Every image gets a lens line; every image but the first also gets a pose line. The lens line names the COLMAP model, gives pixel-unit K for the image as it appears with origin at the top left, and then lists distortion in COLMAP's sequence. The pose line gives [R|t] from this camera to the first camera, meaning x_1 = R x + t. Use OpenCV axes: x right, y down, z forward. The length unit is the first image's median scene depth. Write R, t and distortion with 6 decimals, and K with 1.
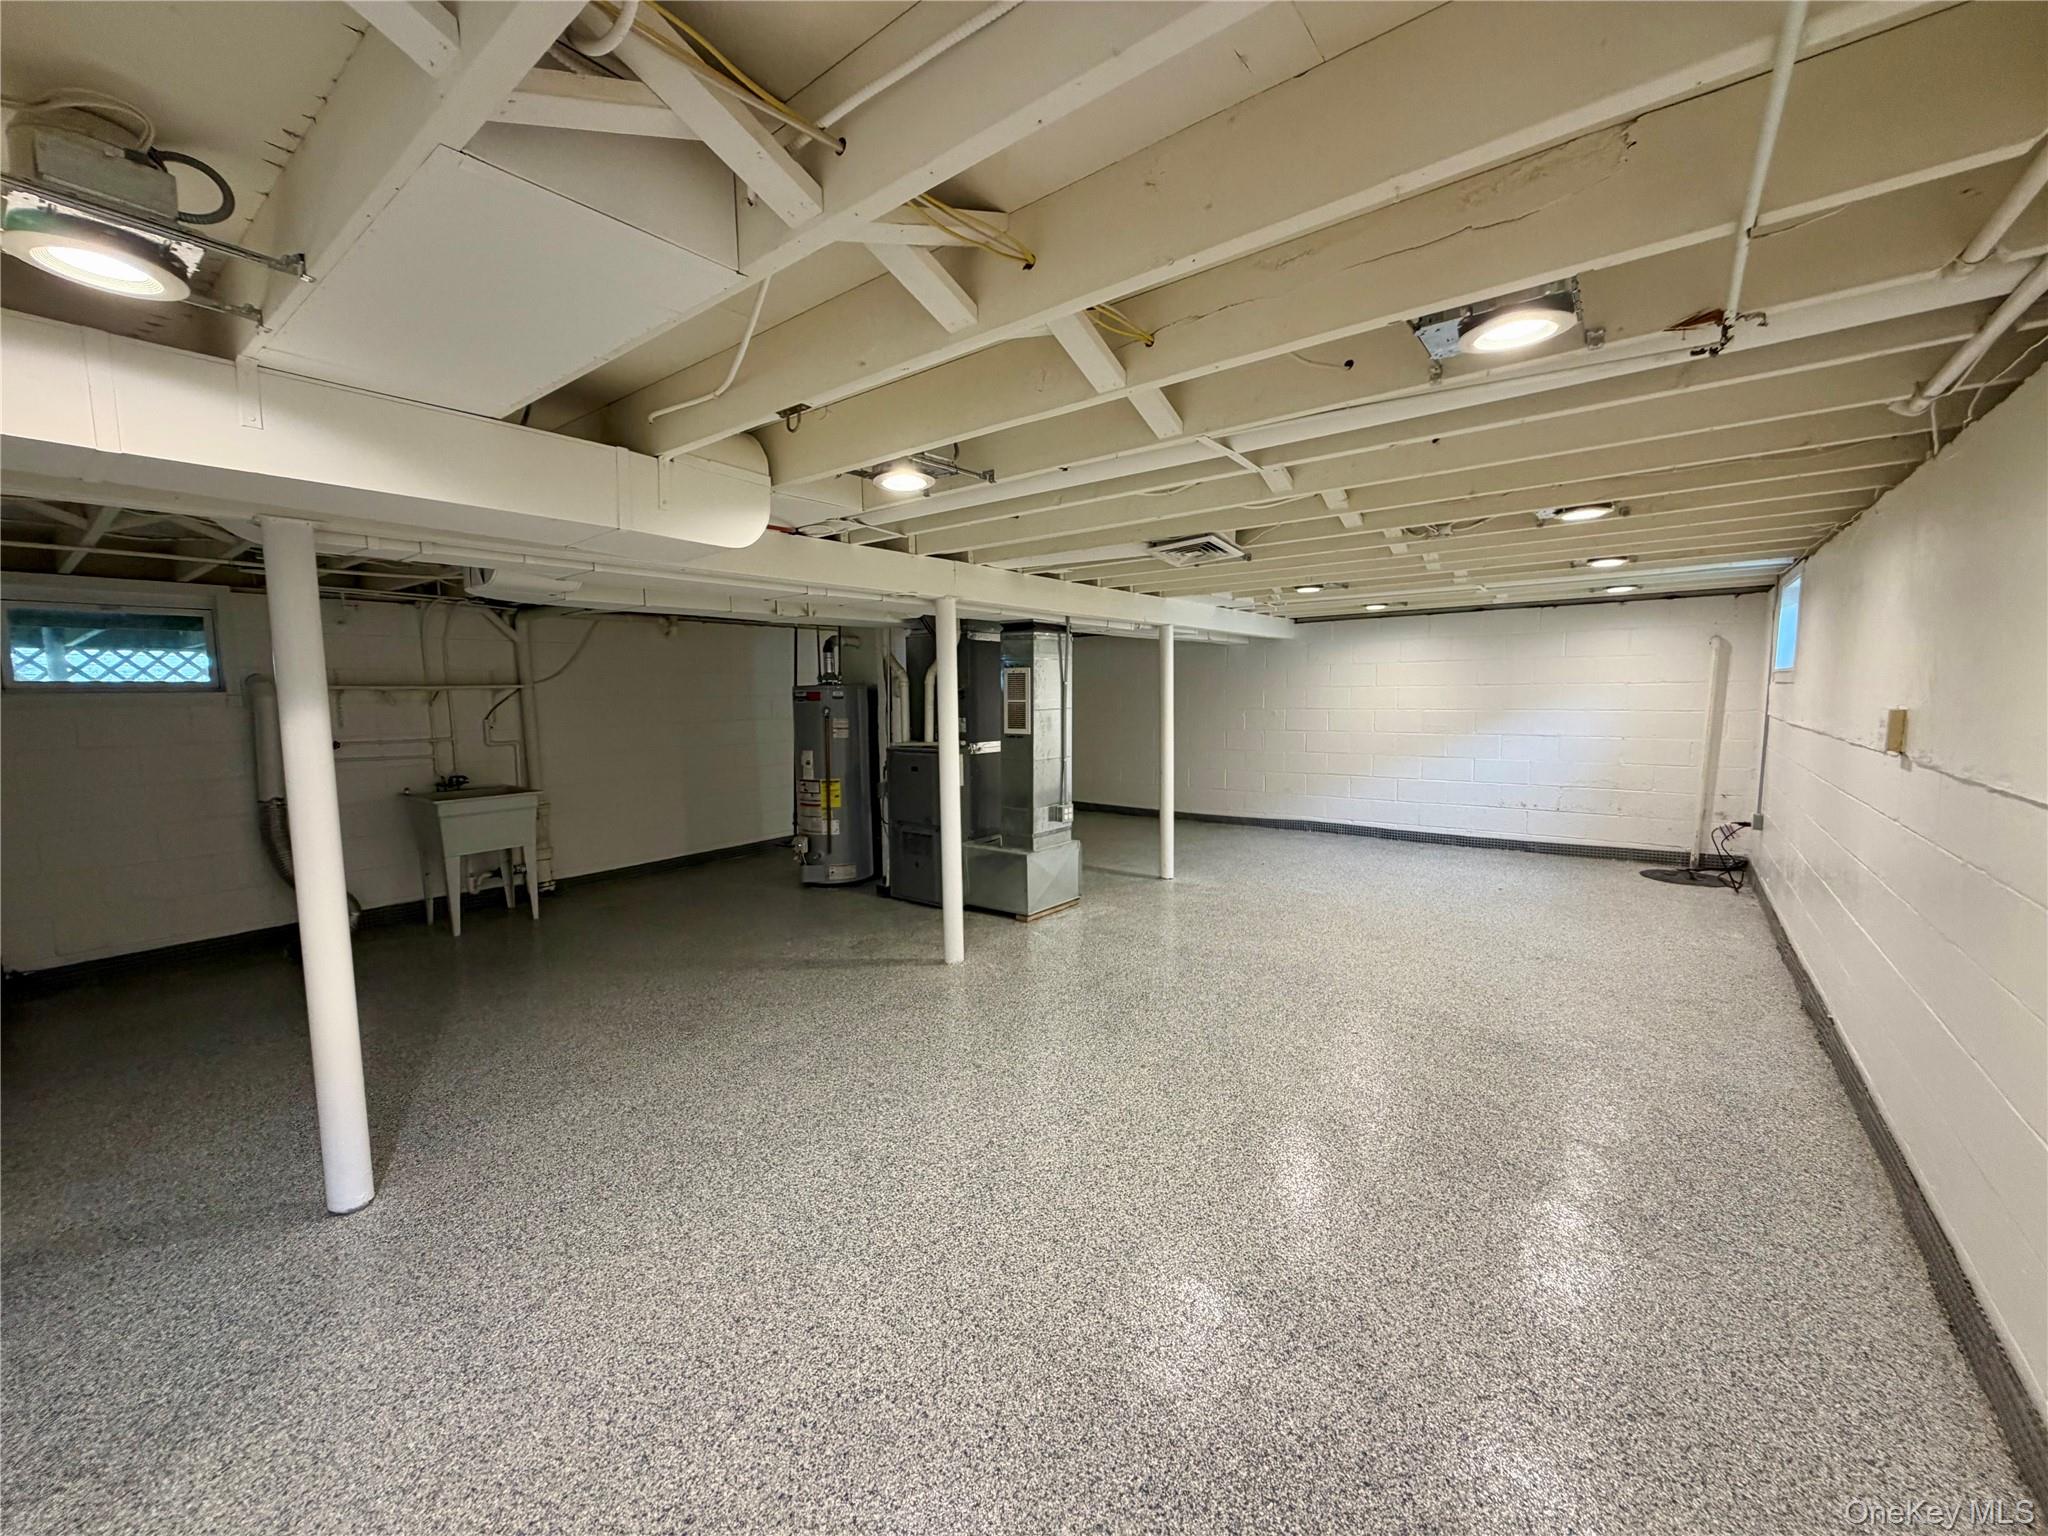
lens RADIAL K [[819.0, 0, 1022.7], [0, 819.0, 762.2], [0, 0, 1]] dist [0.003521, -0.000415]
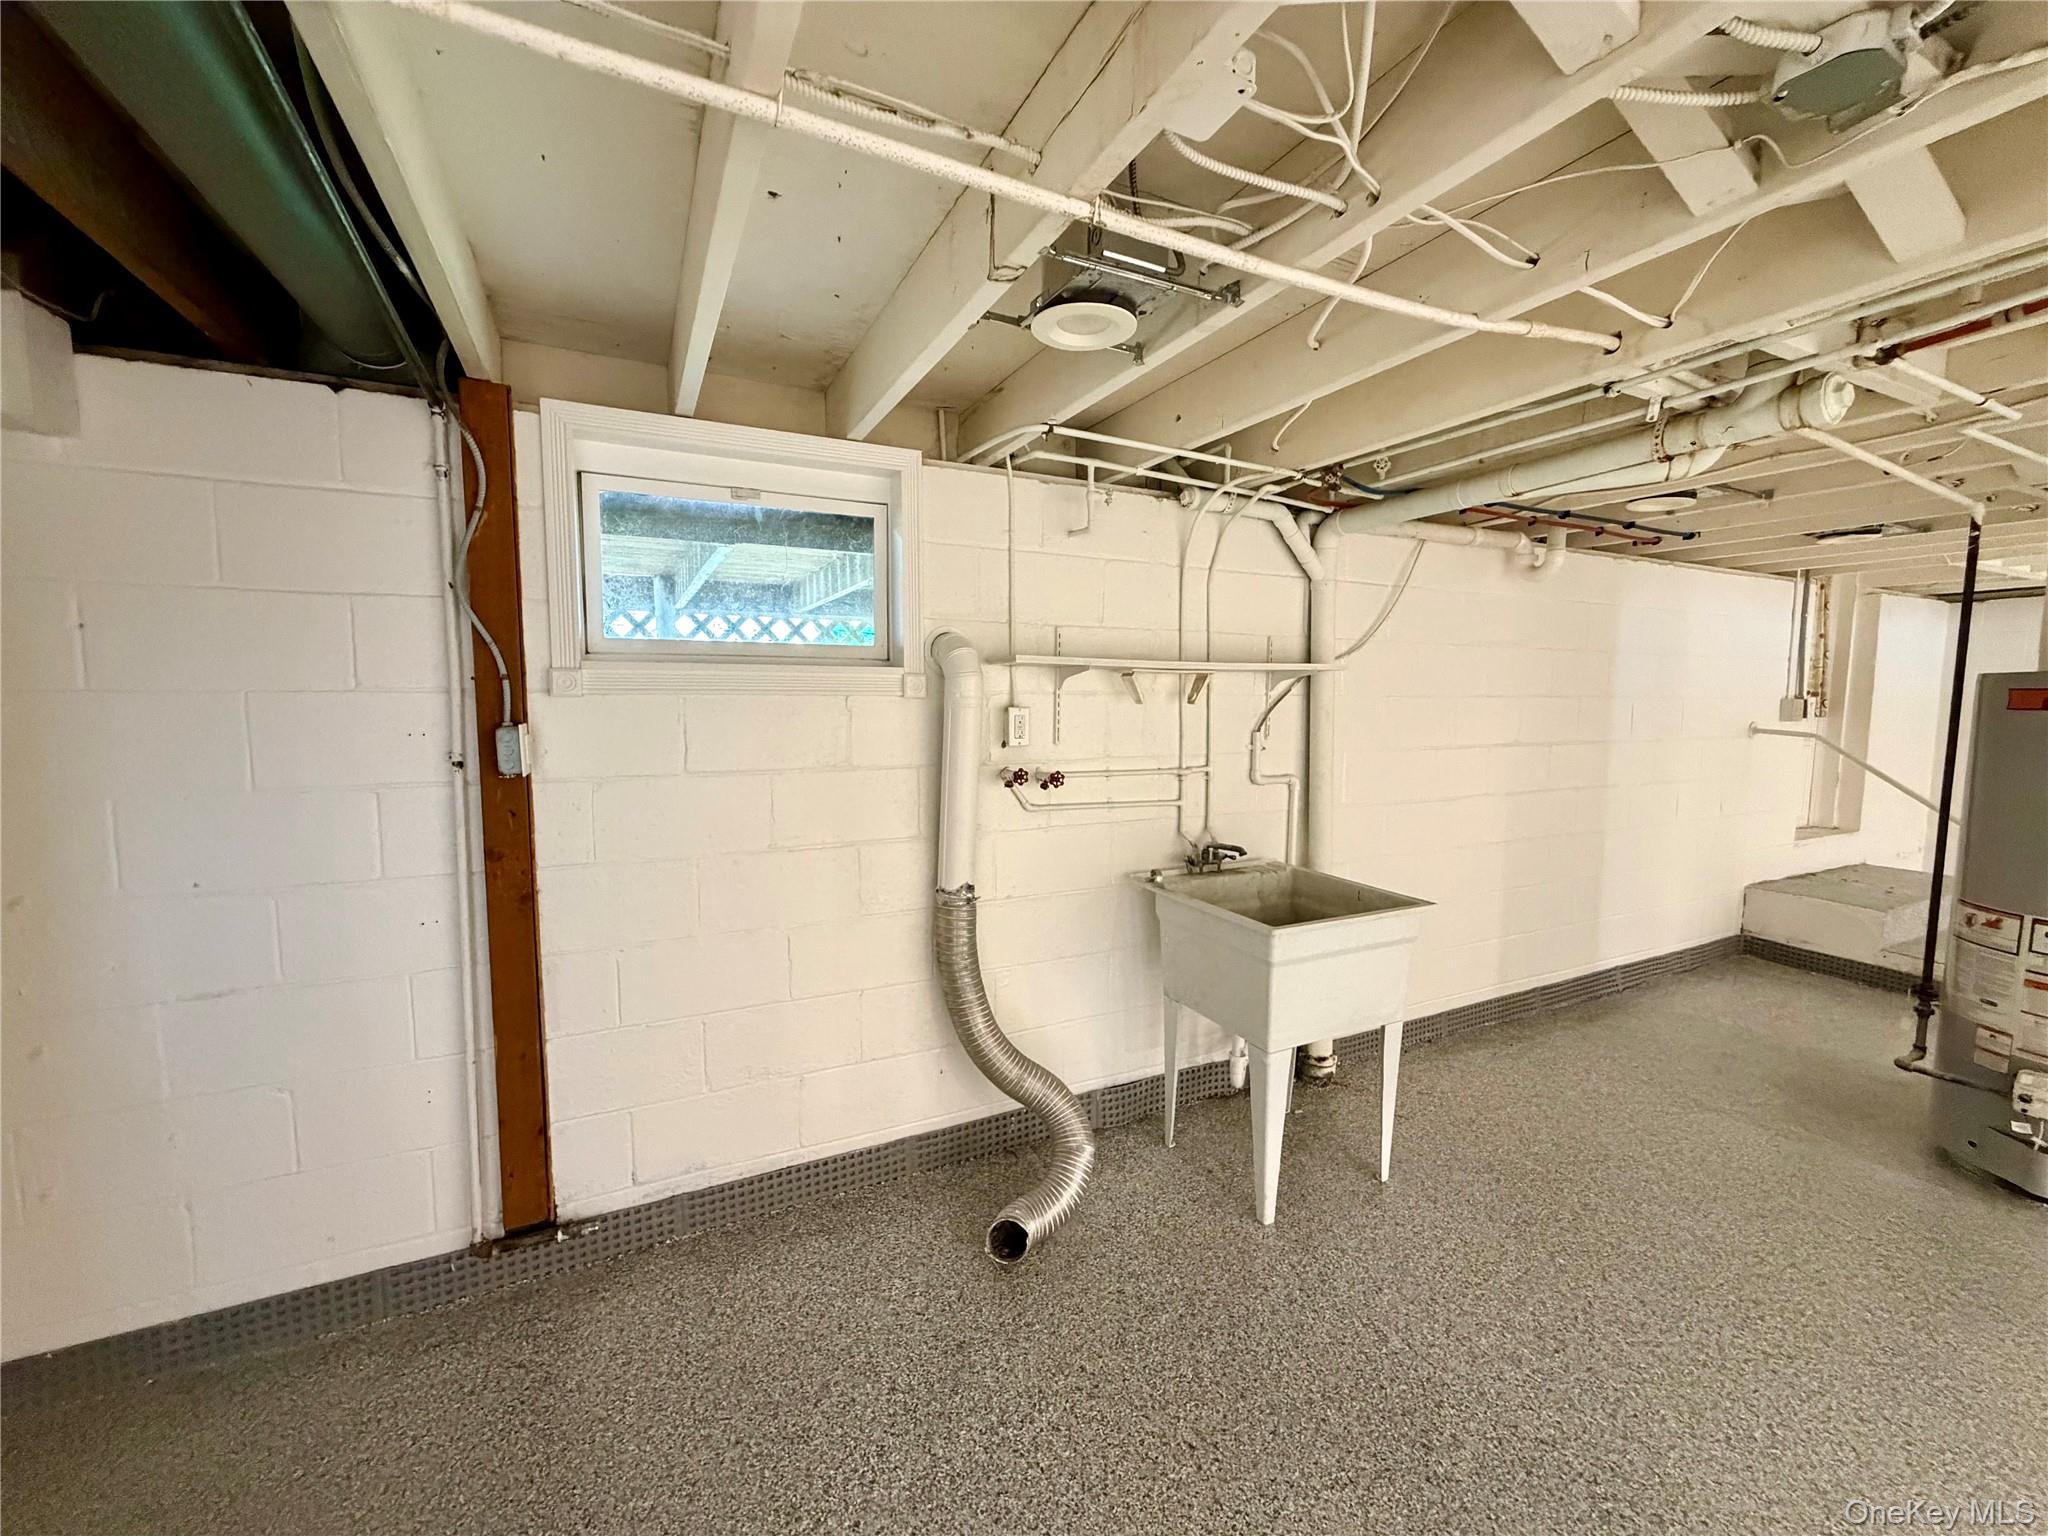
lens RADIAL K [[819.0, 0, 1023.2], [0, 819.0, 763.7], [0, 0, 1]] dist [0.003521, -0.000415]
pose [[0.901239, 0.067492, -0.428033, -0.596407], [-0.064103, 0.997693, 0.022343, -0.036788], [0.428554, 0.007302, 0.903487, 0.507159]]
